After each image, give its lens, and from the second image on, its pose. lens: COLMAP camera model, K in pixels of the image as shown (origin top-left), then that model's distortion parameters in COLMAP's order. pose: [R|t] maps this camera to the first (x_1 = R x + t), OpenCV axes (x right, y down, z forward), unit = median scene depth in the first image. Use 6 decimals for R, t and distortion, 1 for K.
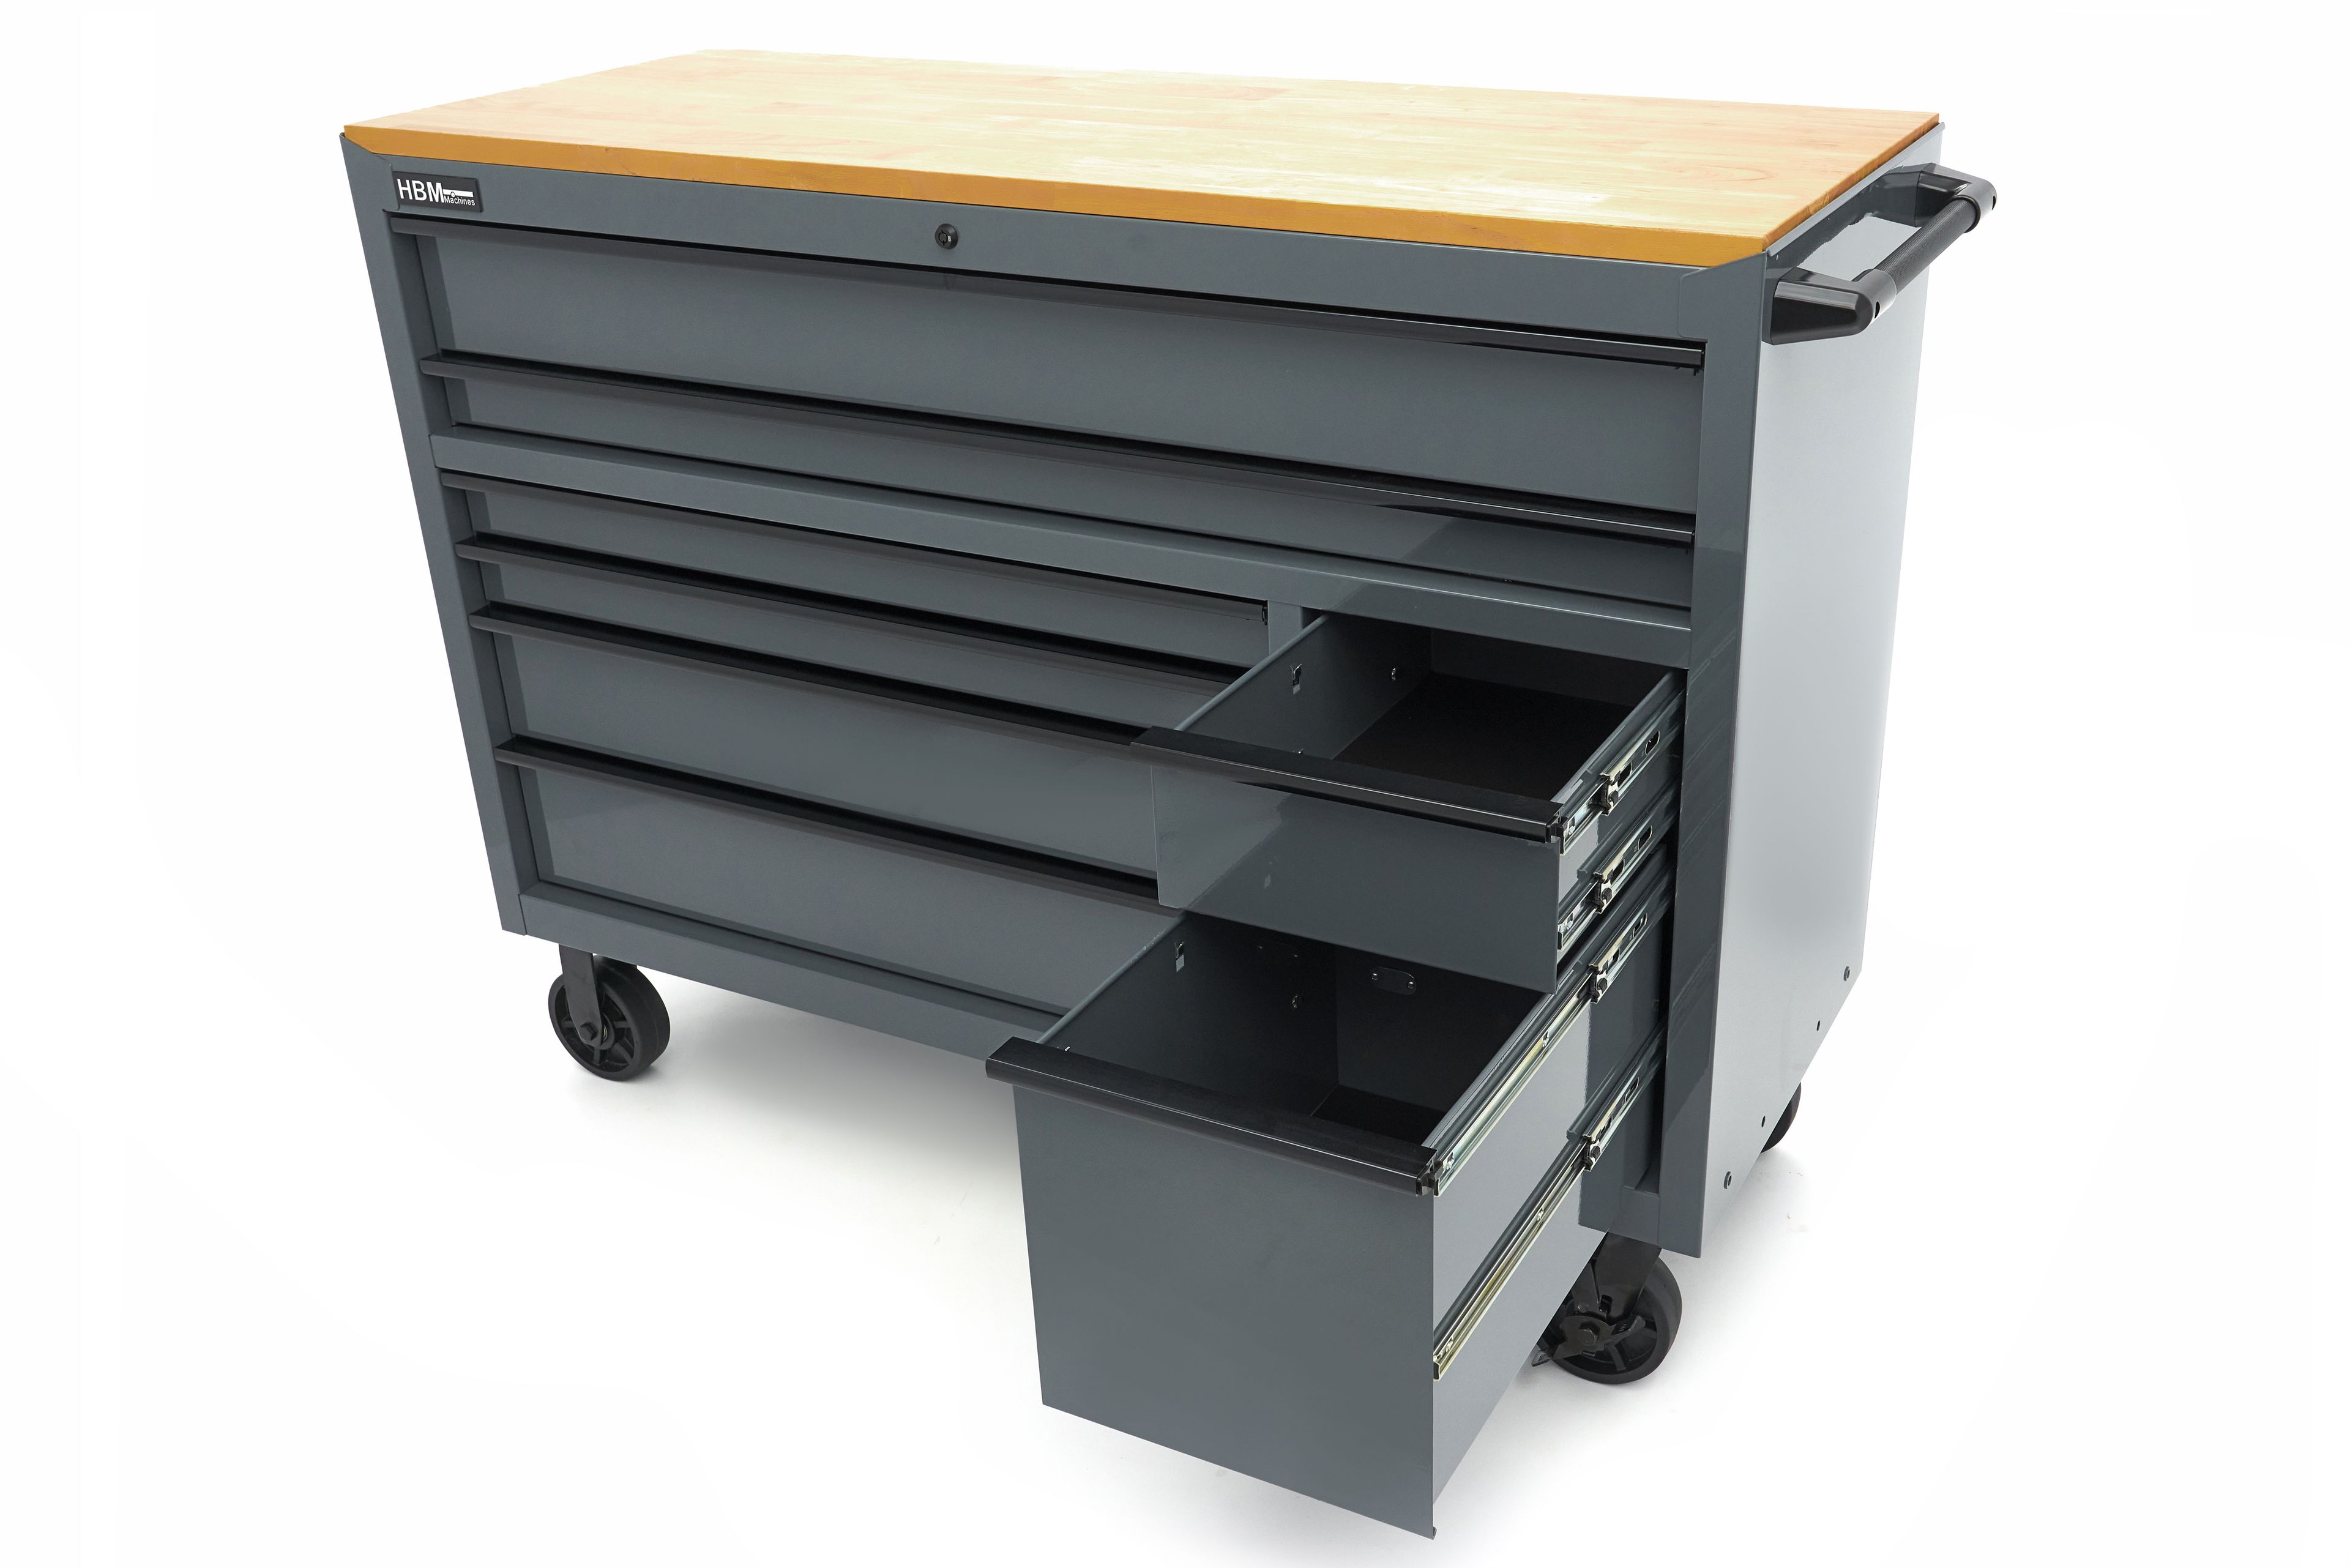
lens RADIAL K [[2255.4, 0, 1283.2], [0, 2255.4, 797.4], [0, 0, 1]] dist [0.004952, 0.020605]
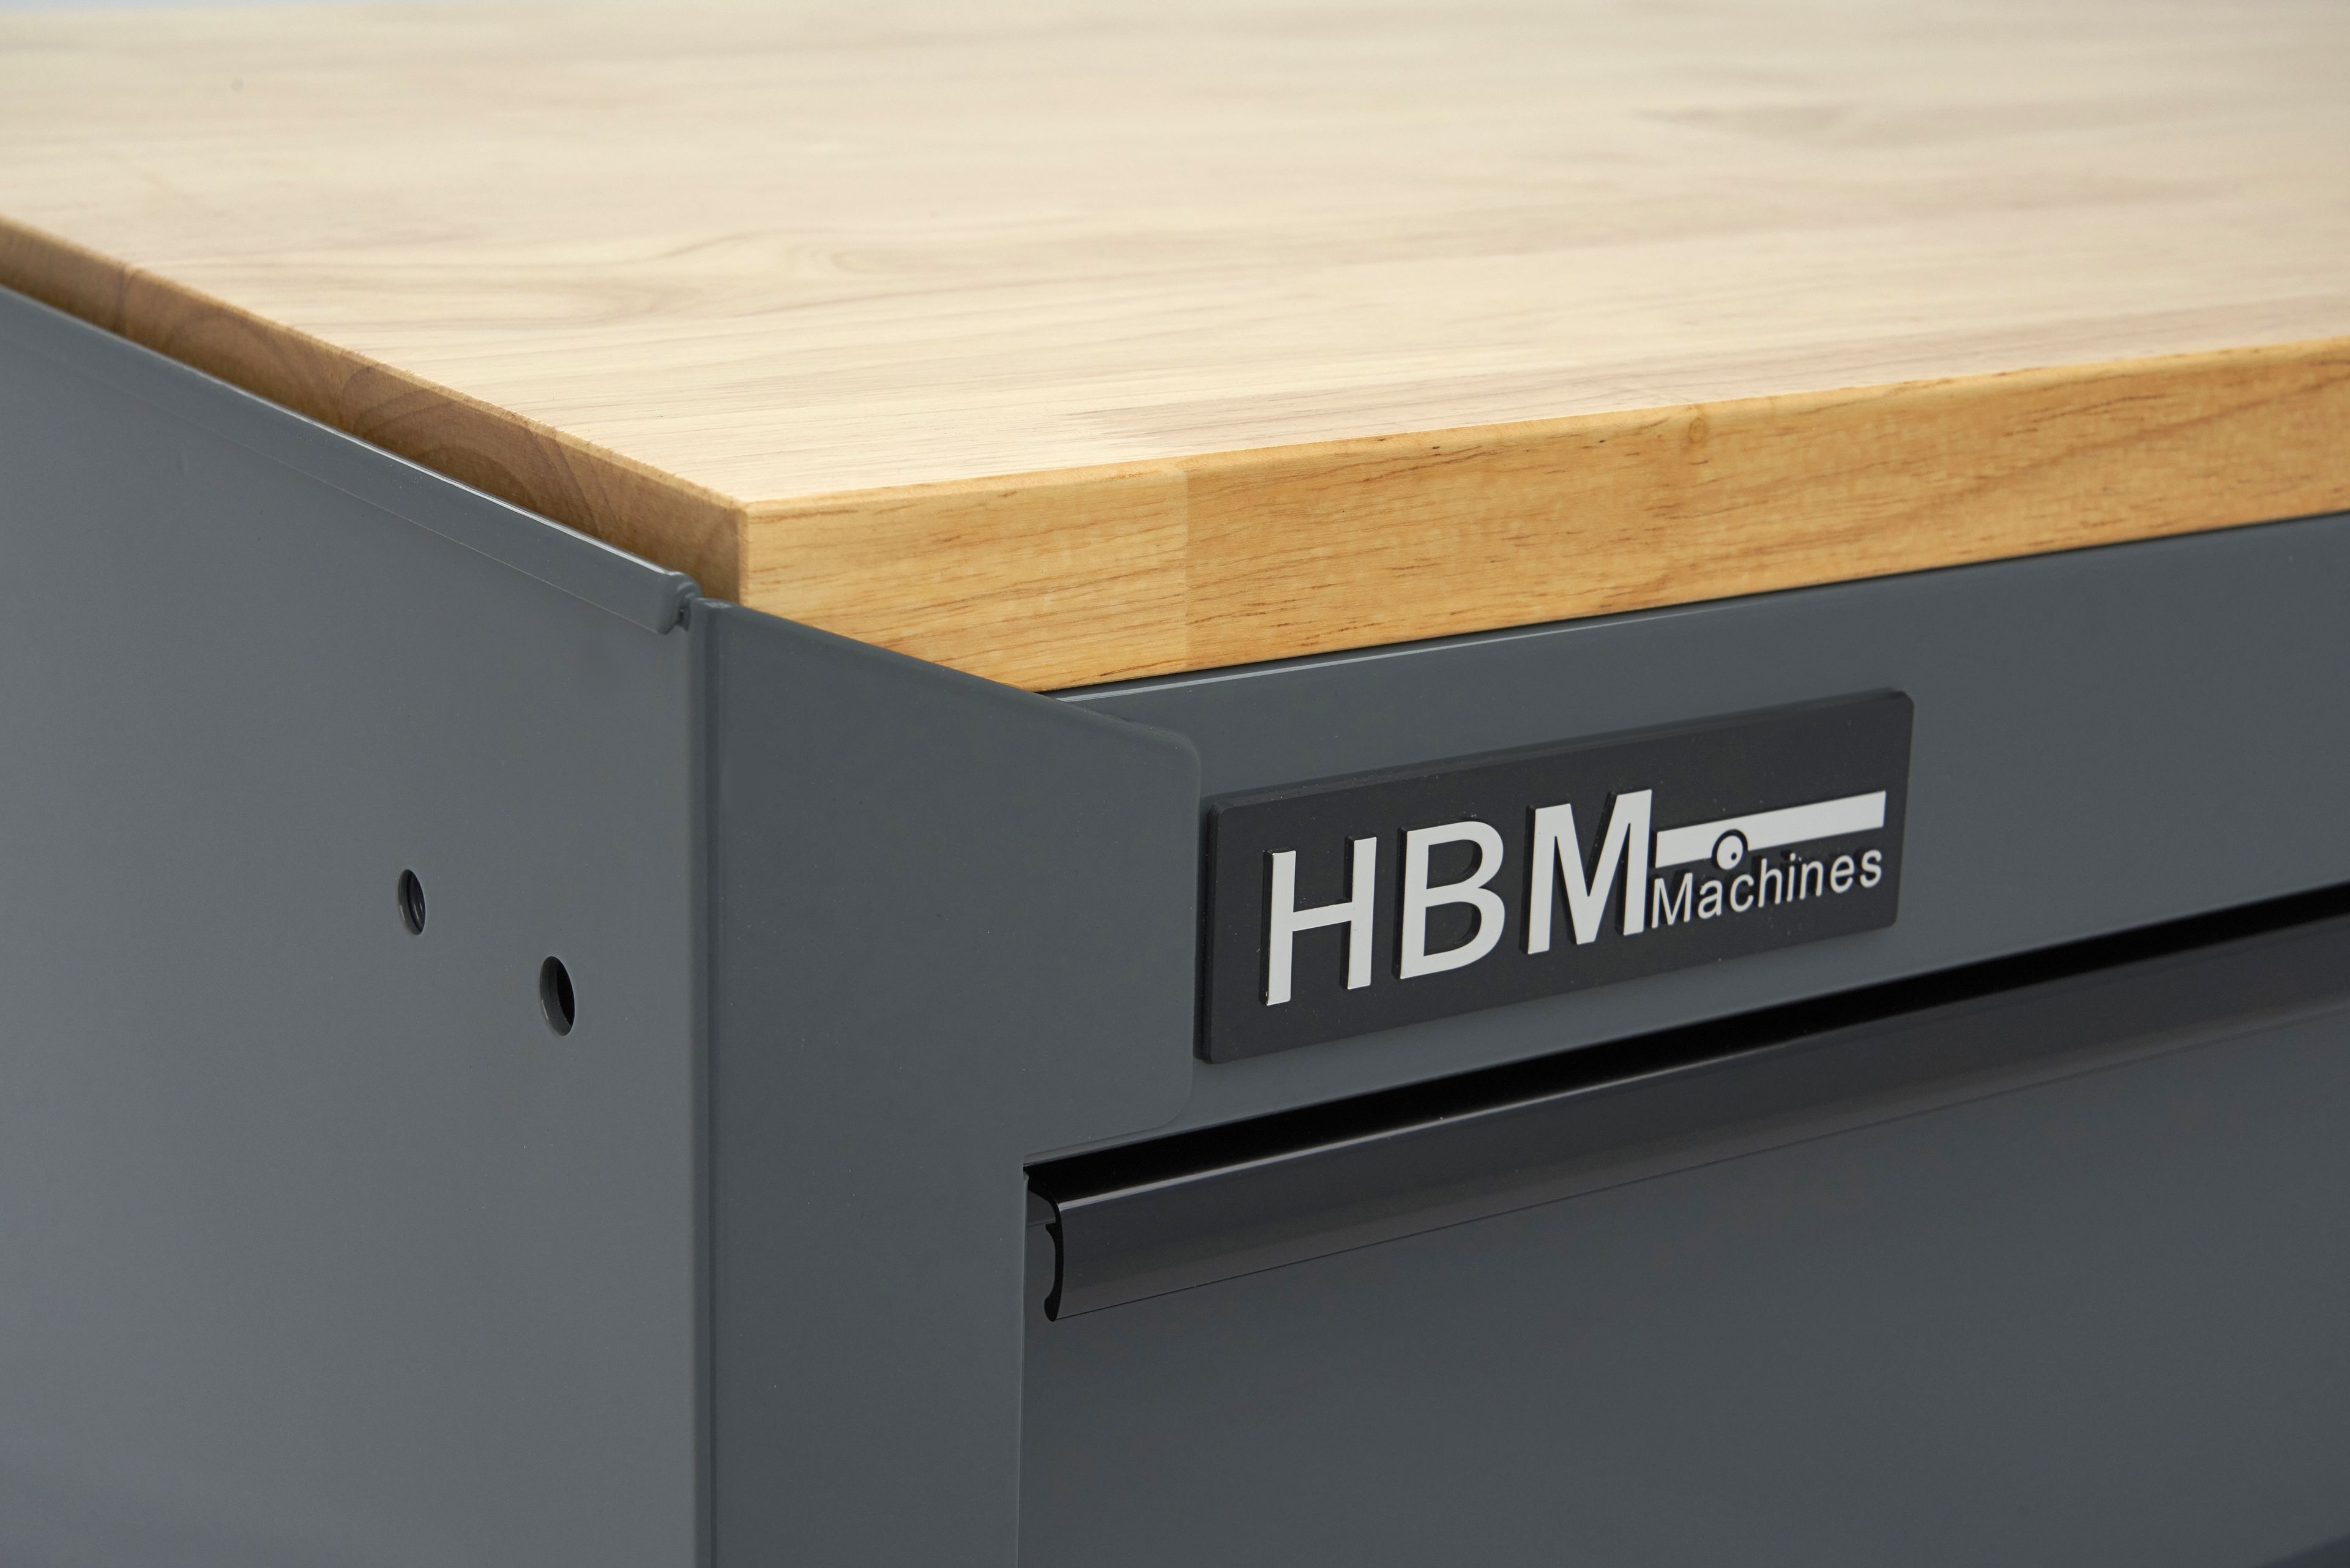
lens RADIAL K [[3963.9, 0, 1175.0], [0, 3963.9, 784.0], [0, 0, 1]] dist [-0.023411, -0.047518]
pose [[0.476624, -0.197859, 0.856552, -0.576942], [0.349739, 0.936595, 0.021739, -0.286318], [-0.806543, 0.289209, 0.515603, 0.906246]]
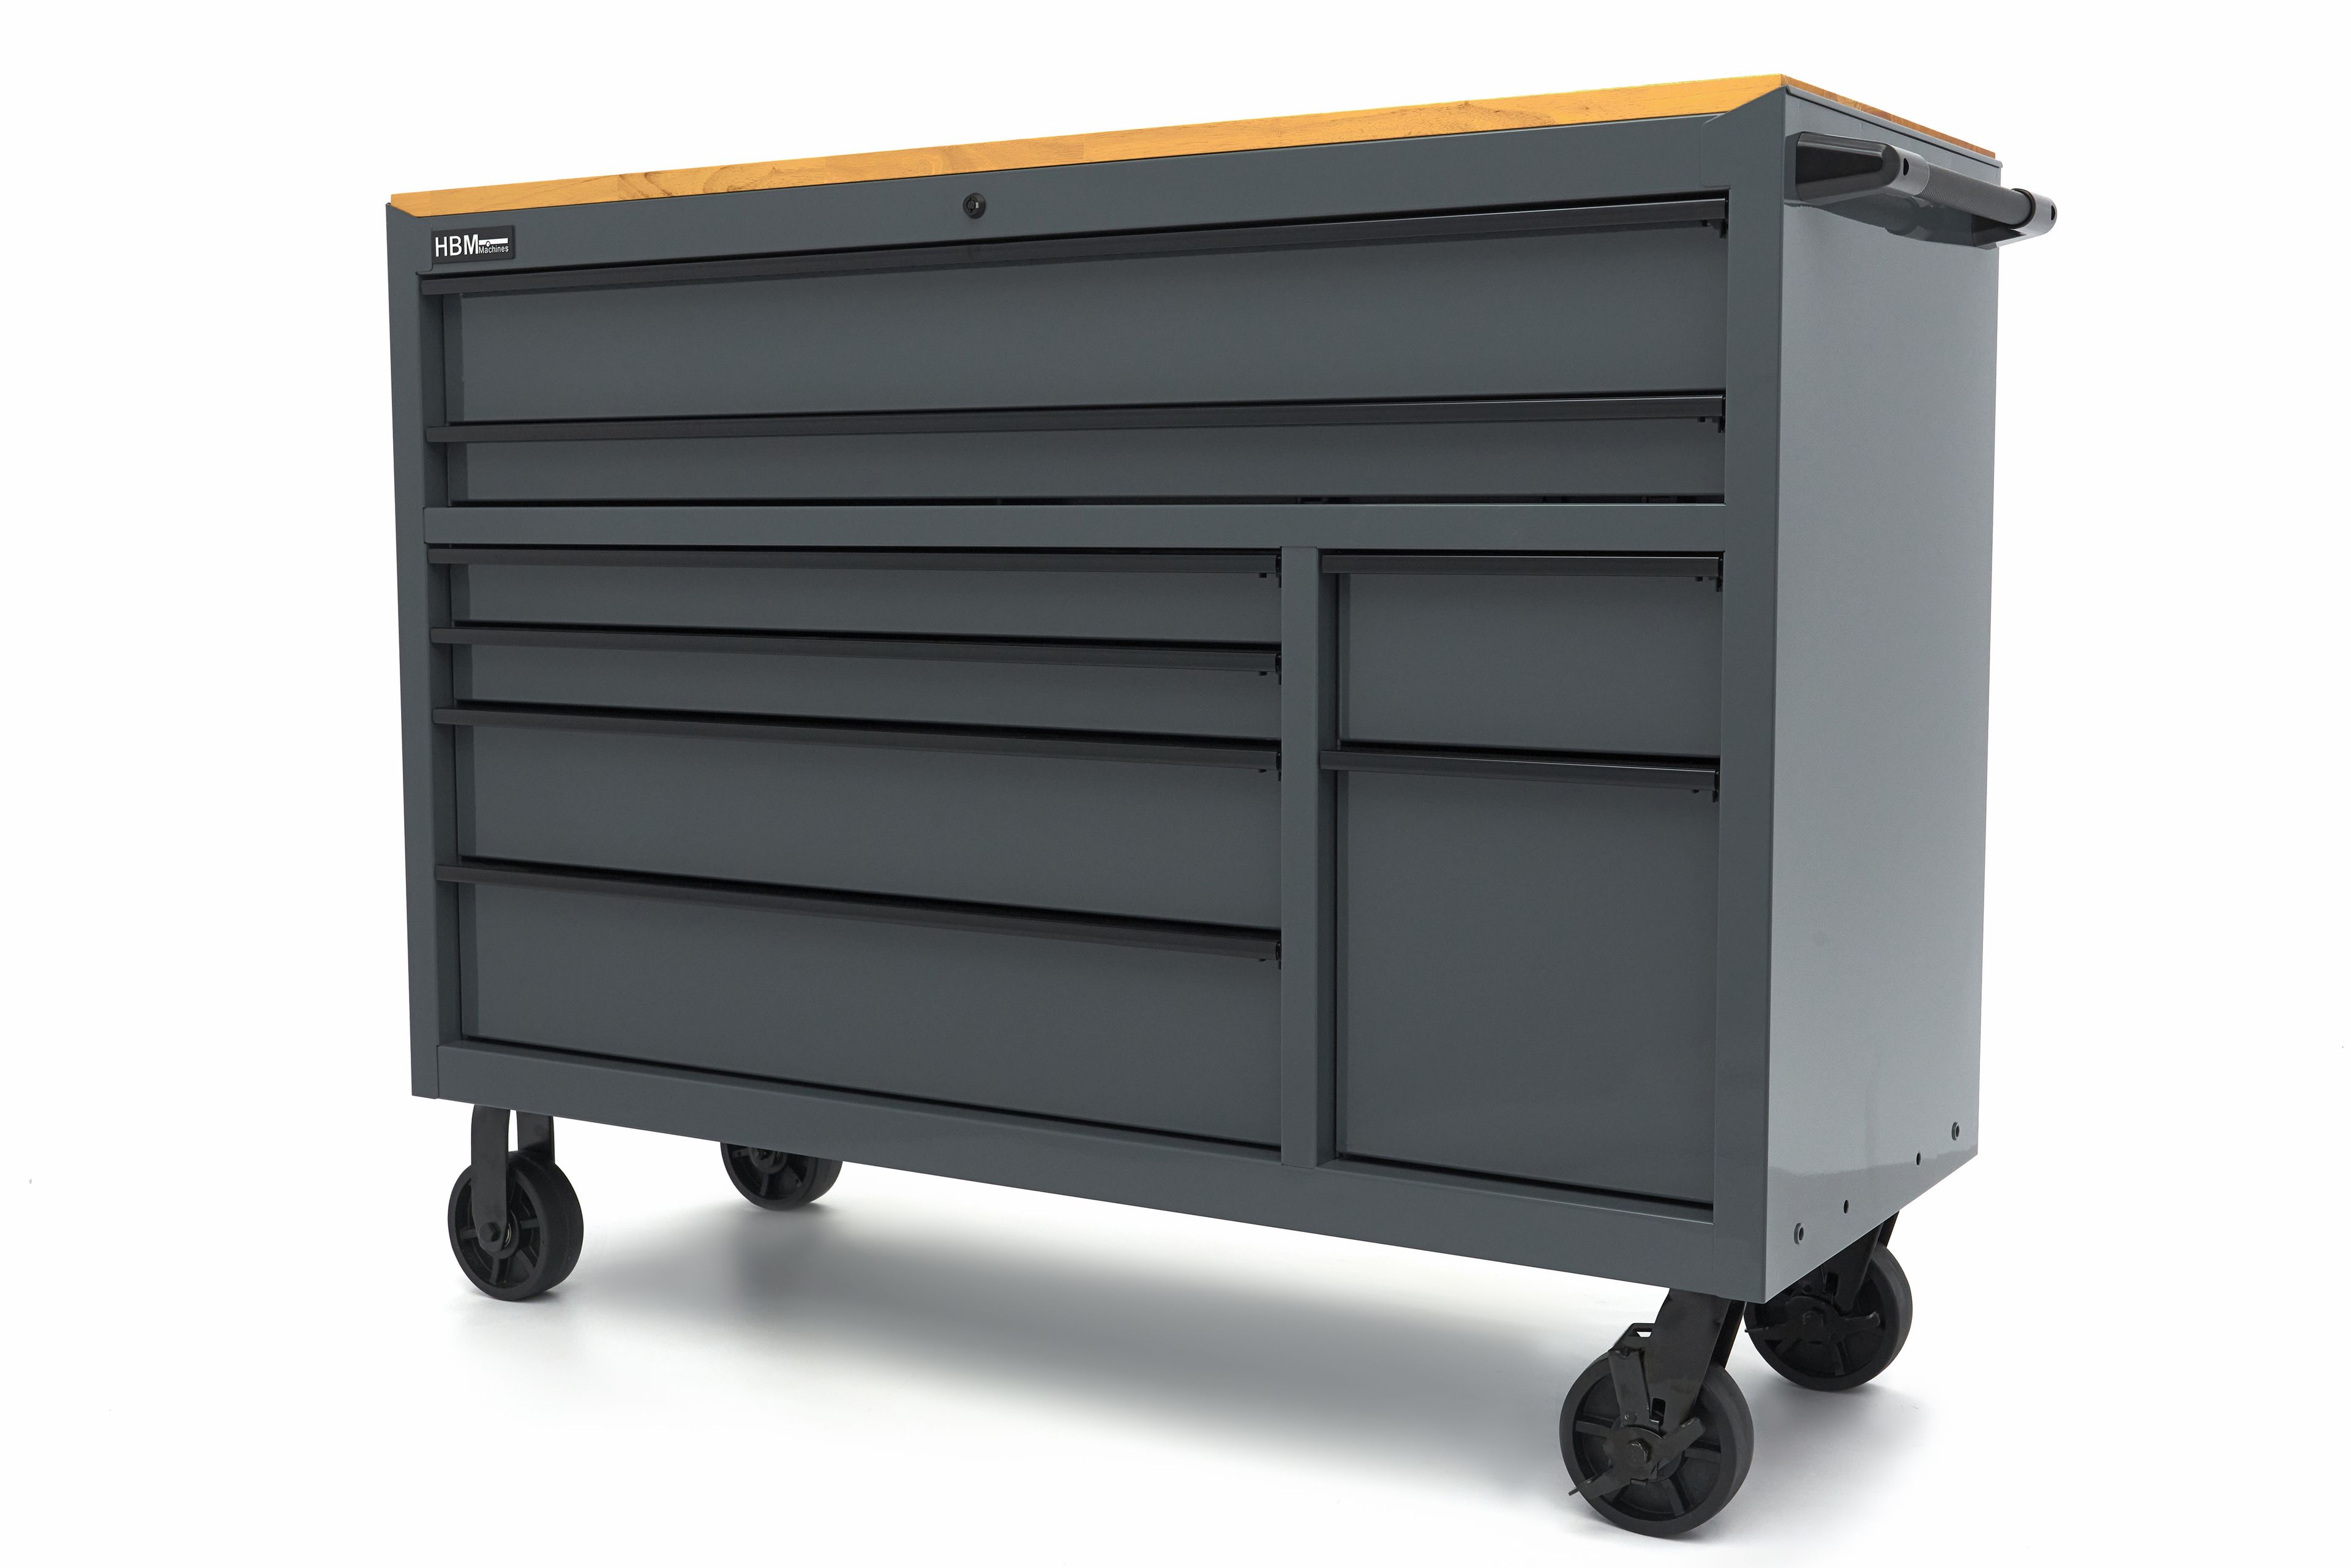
lens RADIAL K [[2770.6, 0, 1175.5], [0, 2770.6, 784.0], [0, 0, 1]] dist [0.013700, -0.003022]
pose [[0.996320, 0.031775, -0.079603, 0.039344], [-0.057276, 0.937746, -0.342566, 0.357630], [0.063762, 0.345865, 0.936115, -0.043088]]
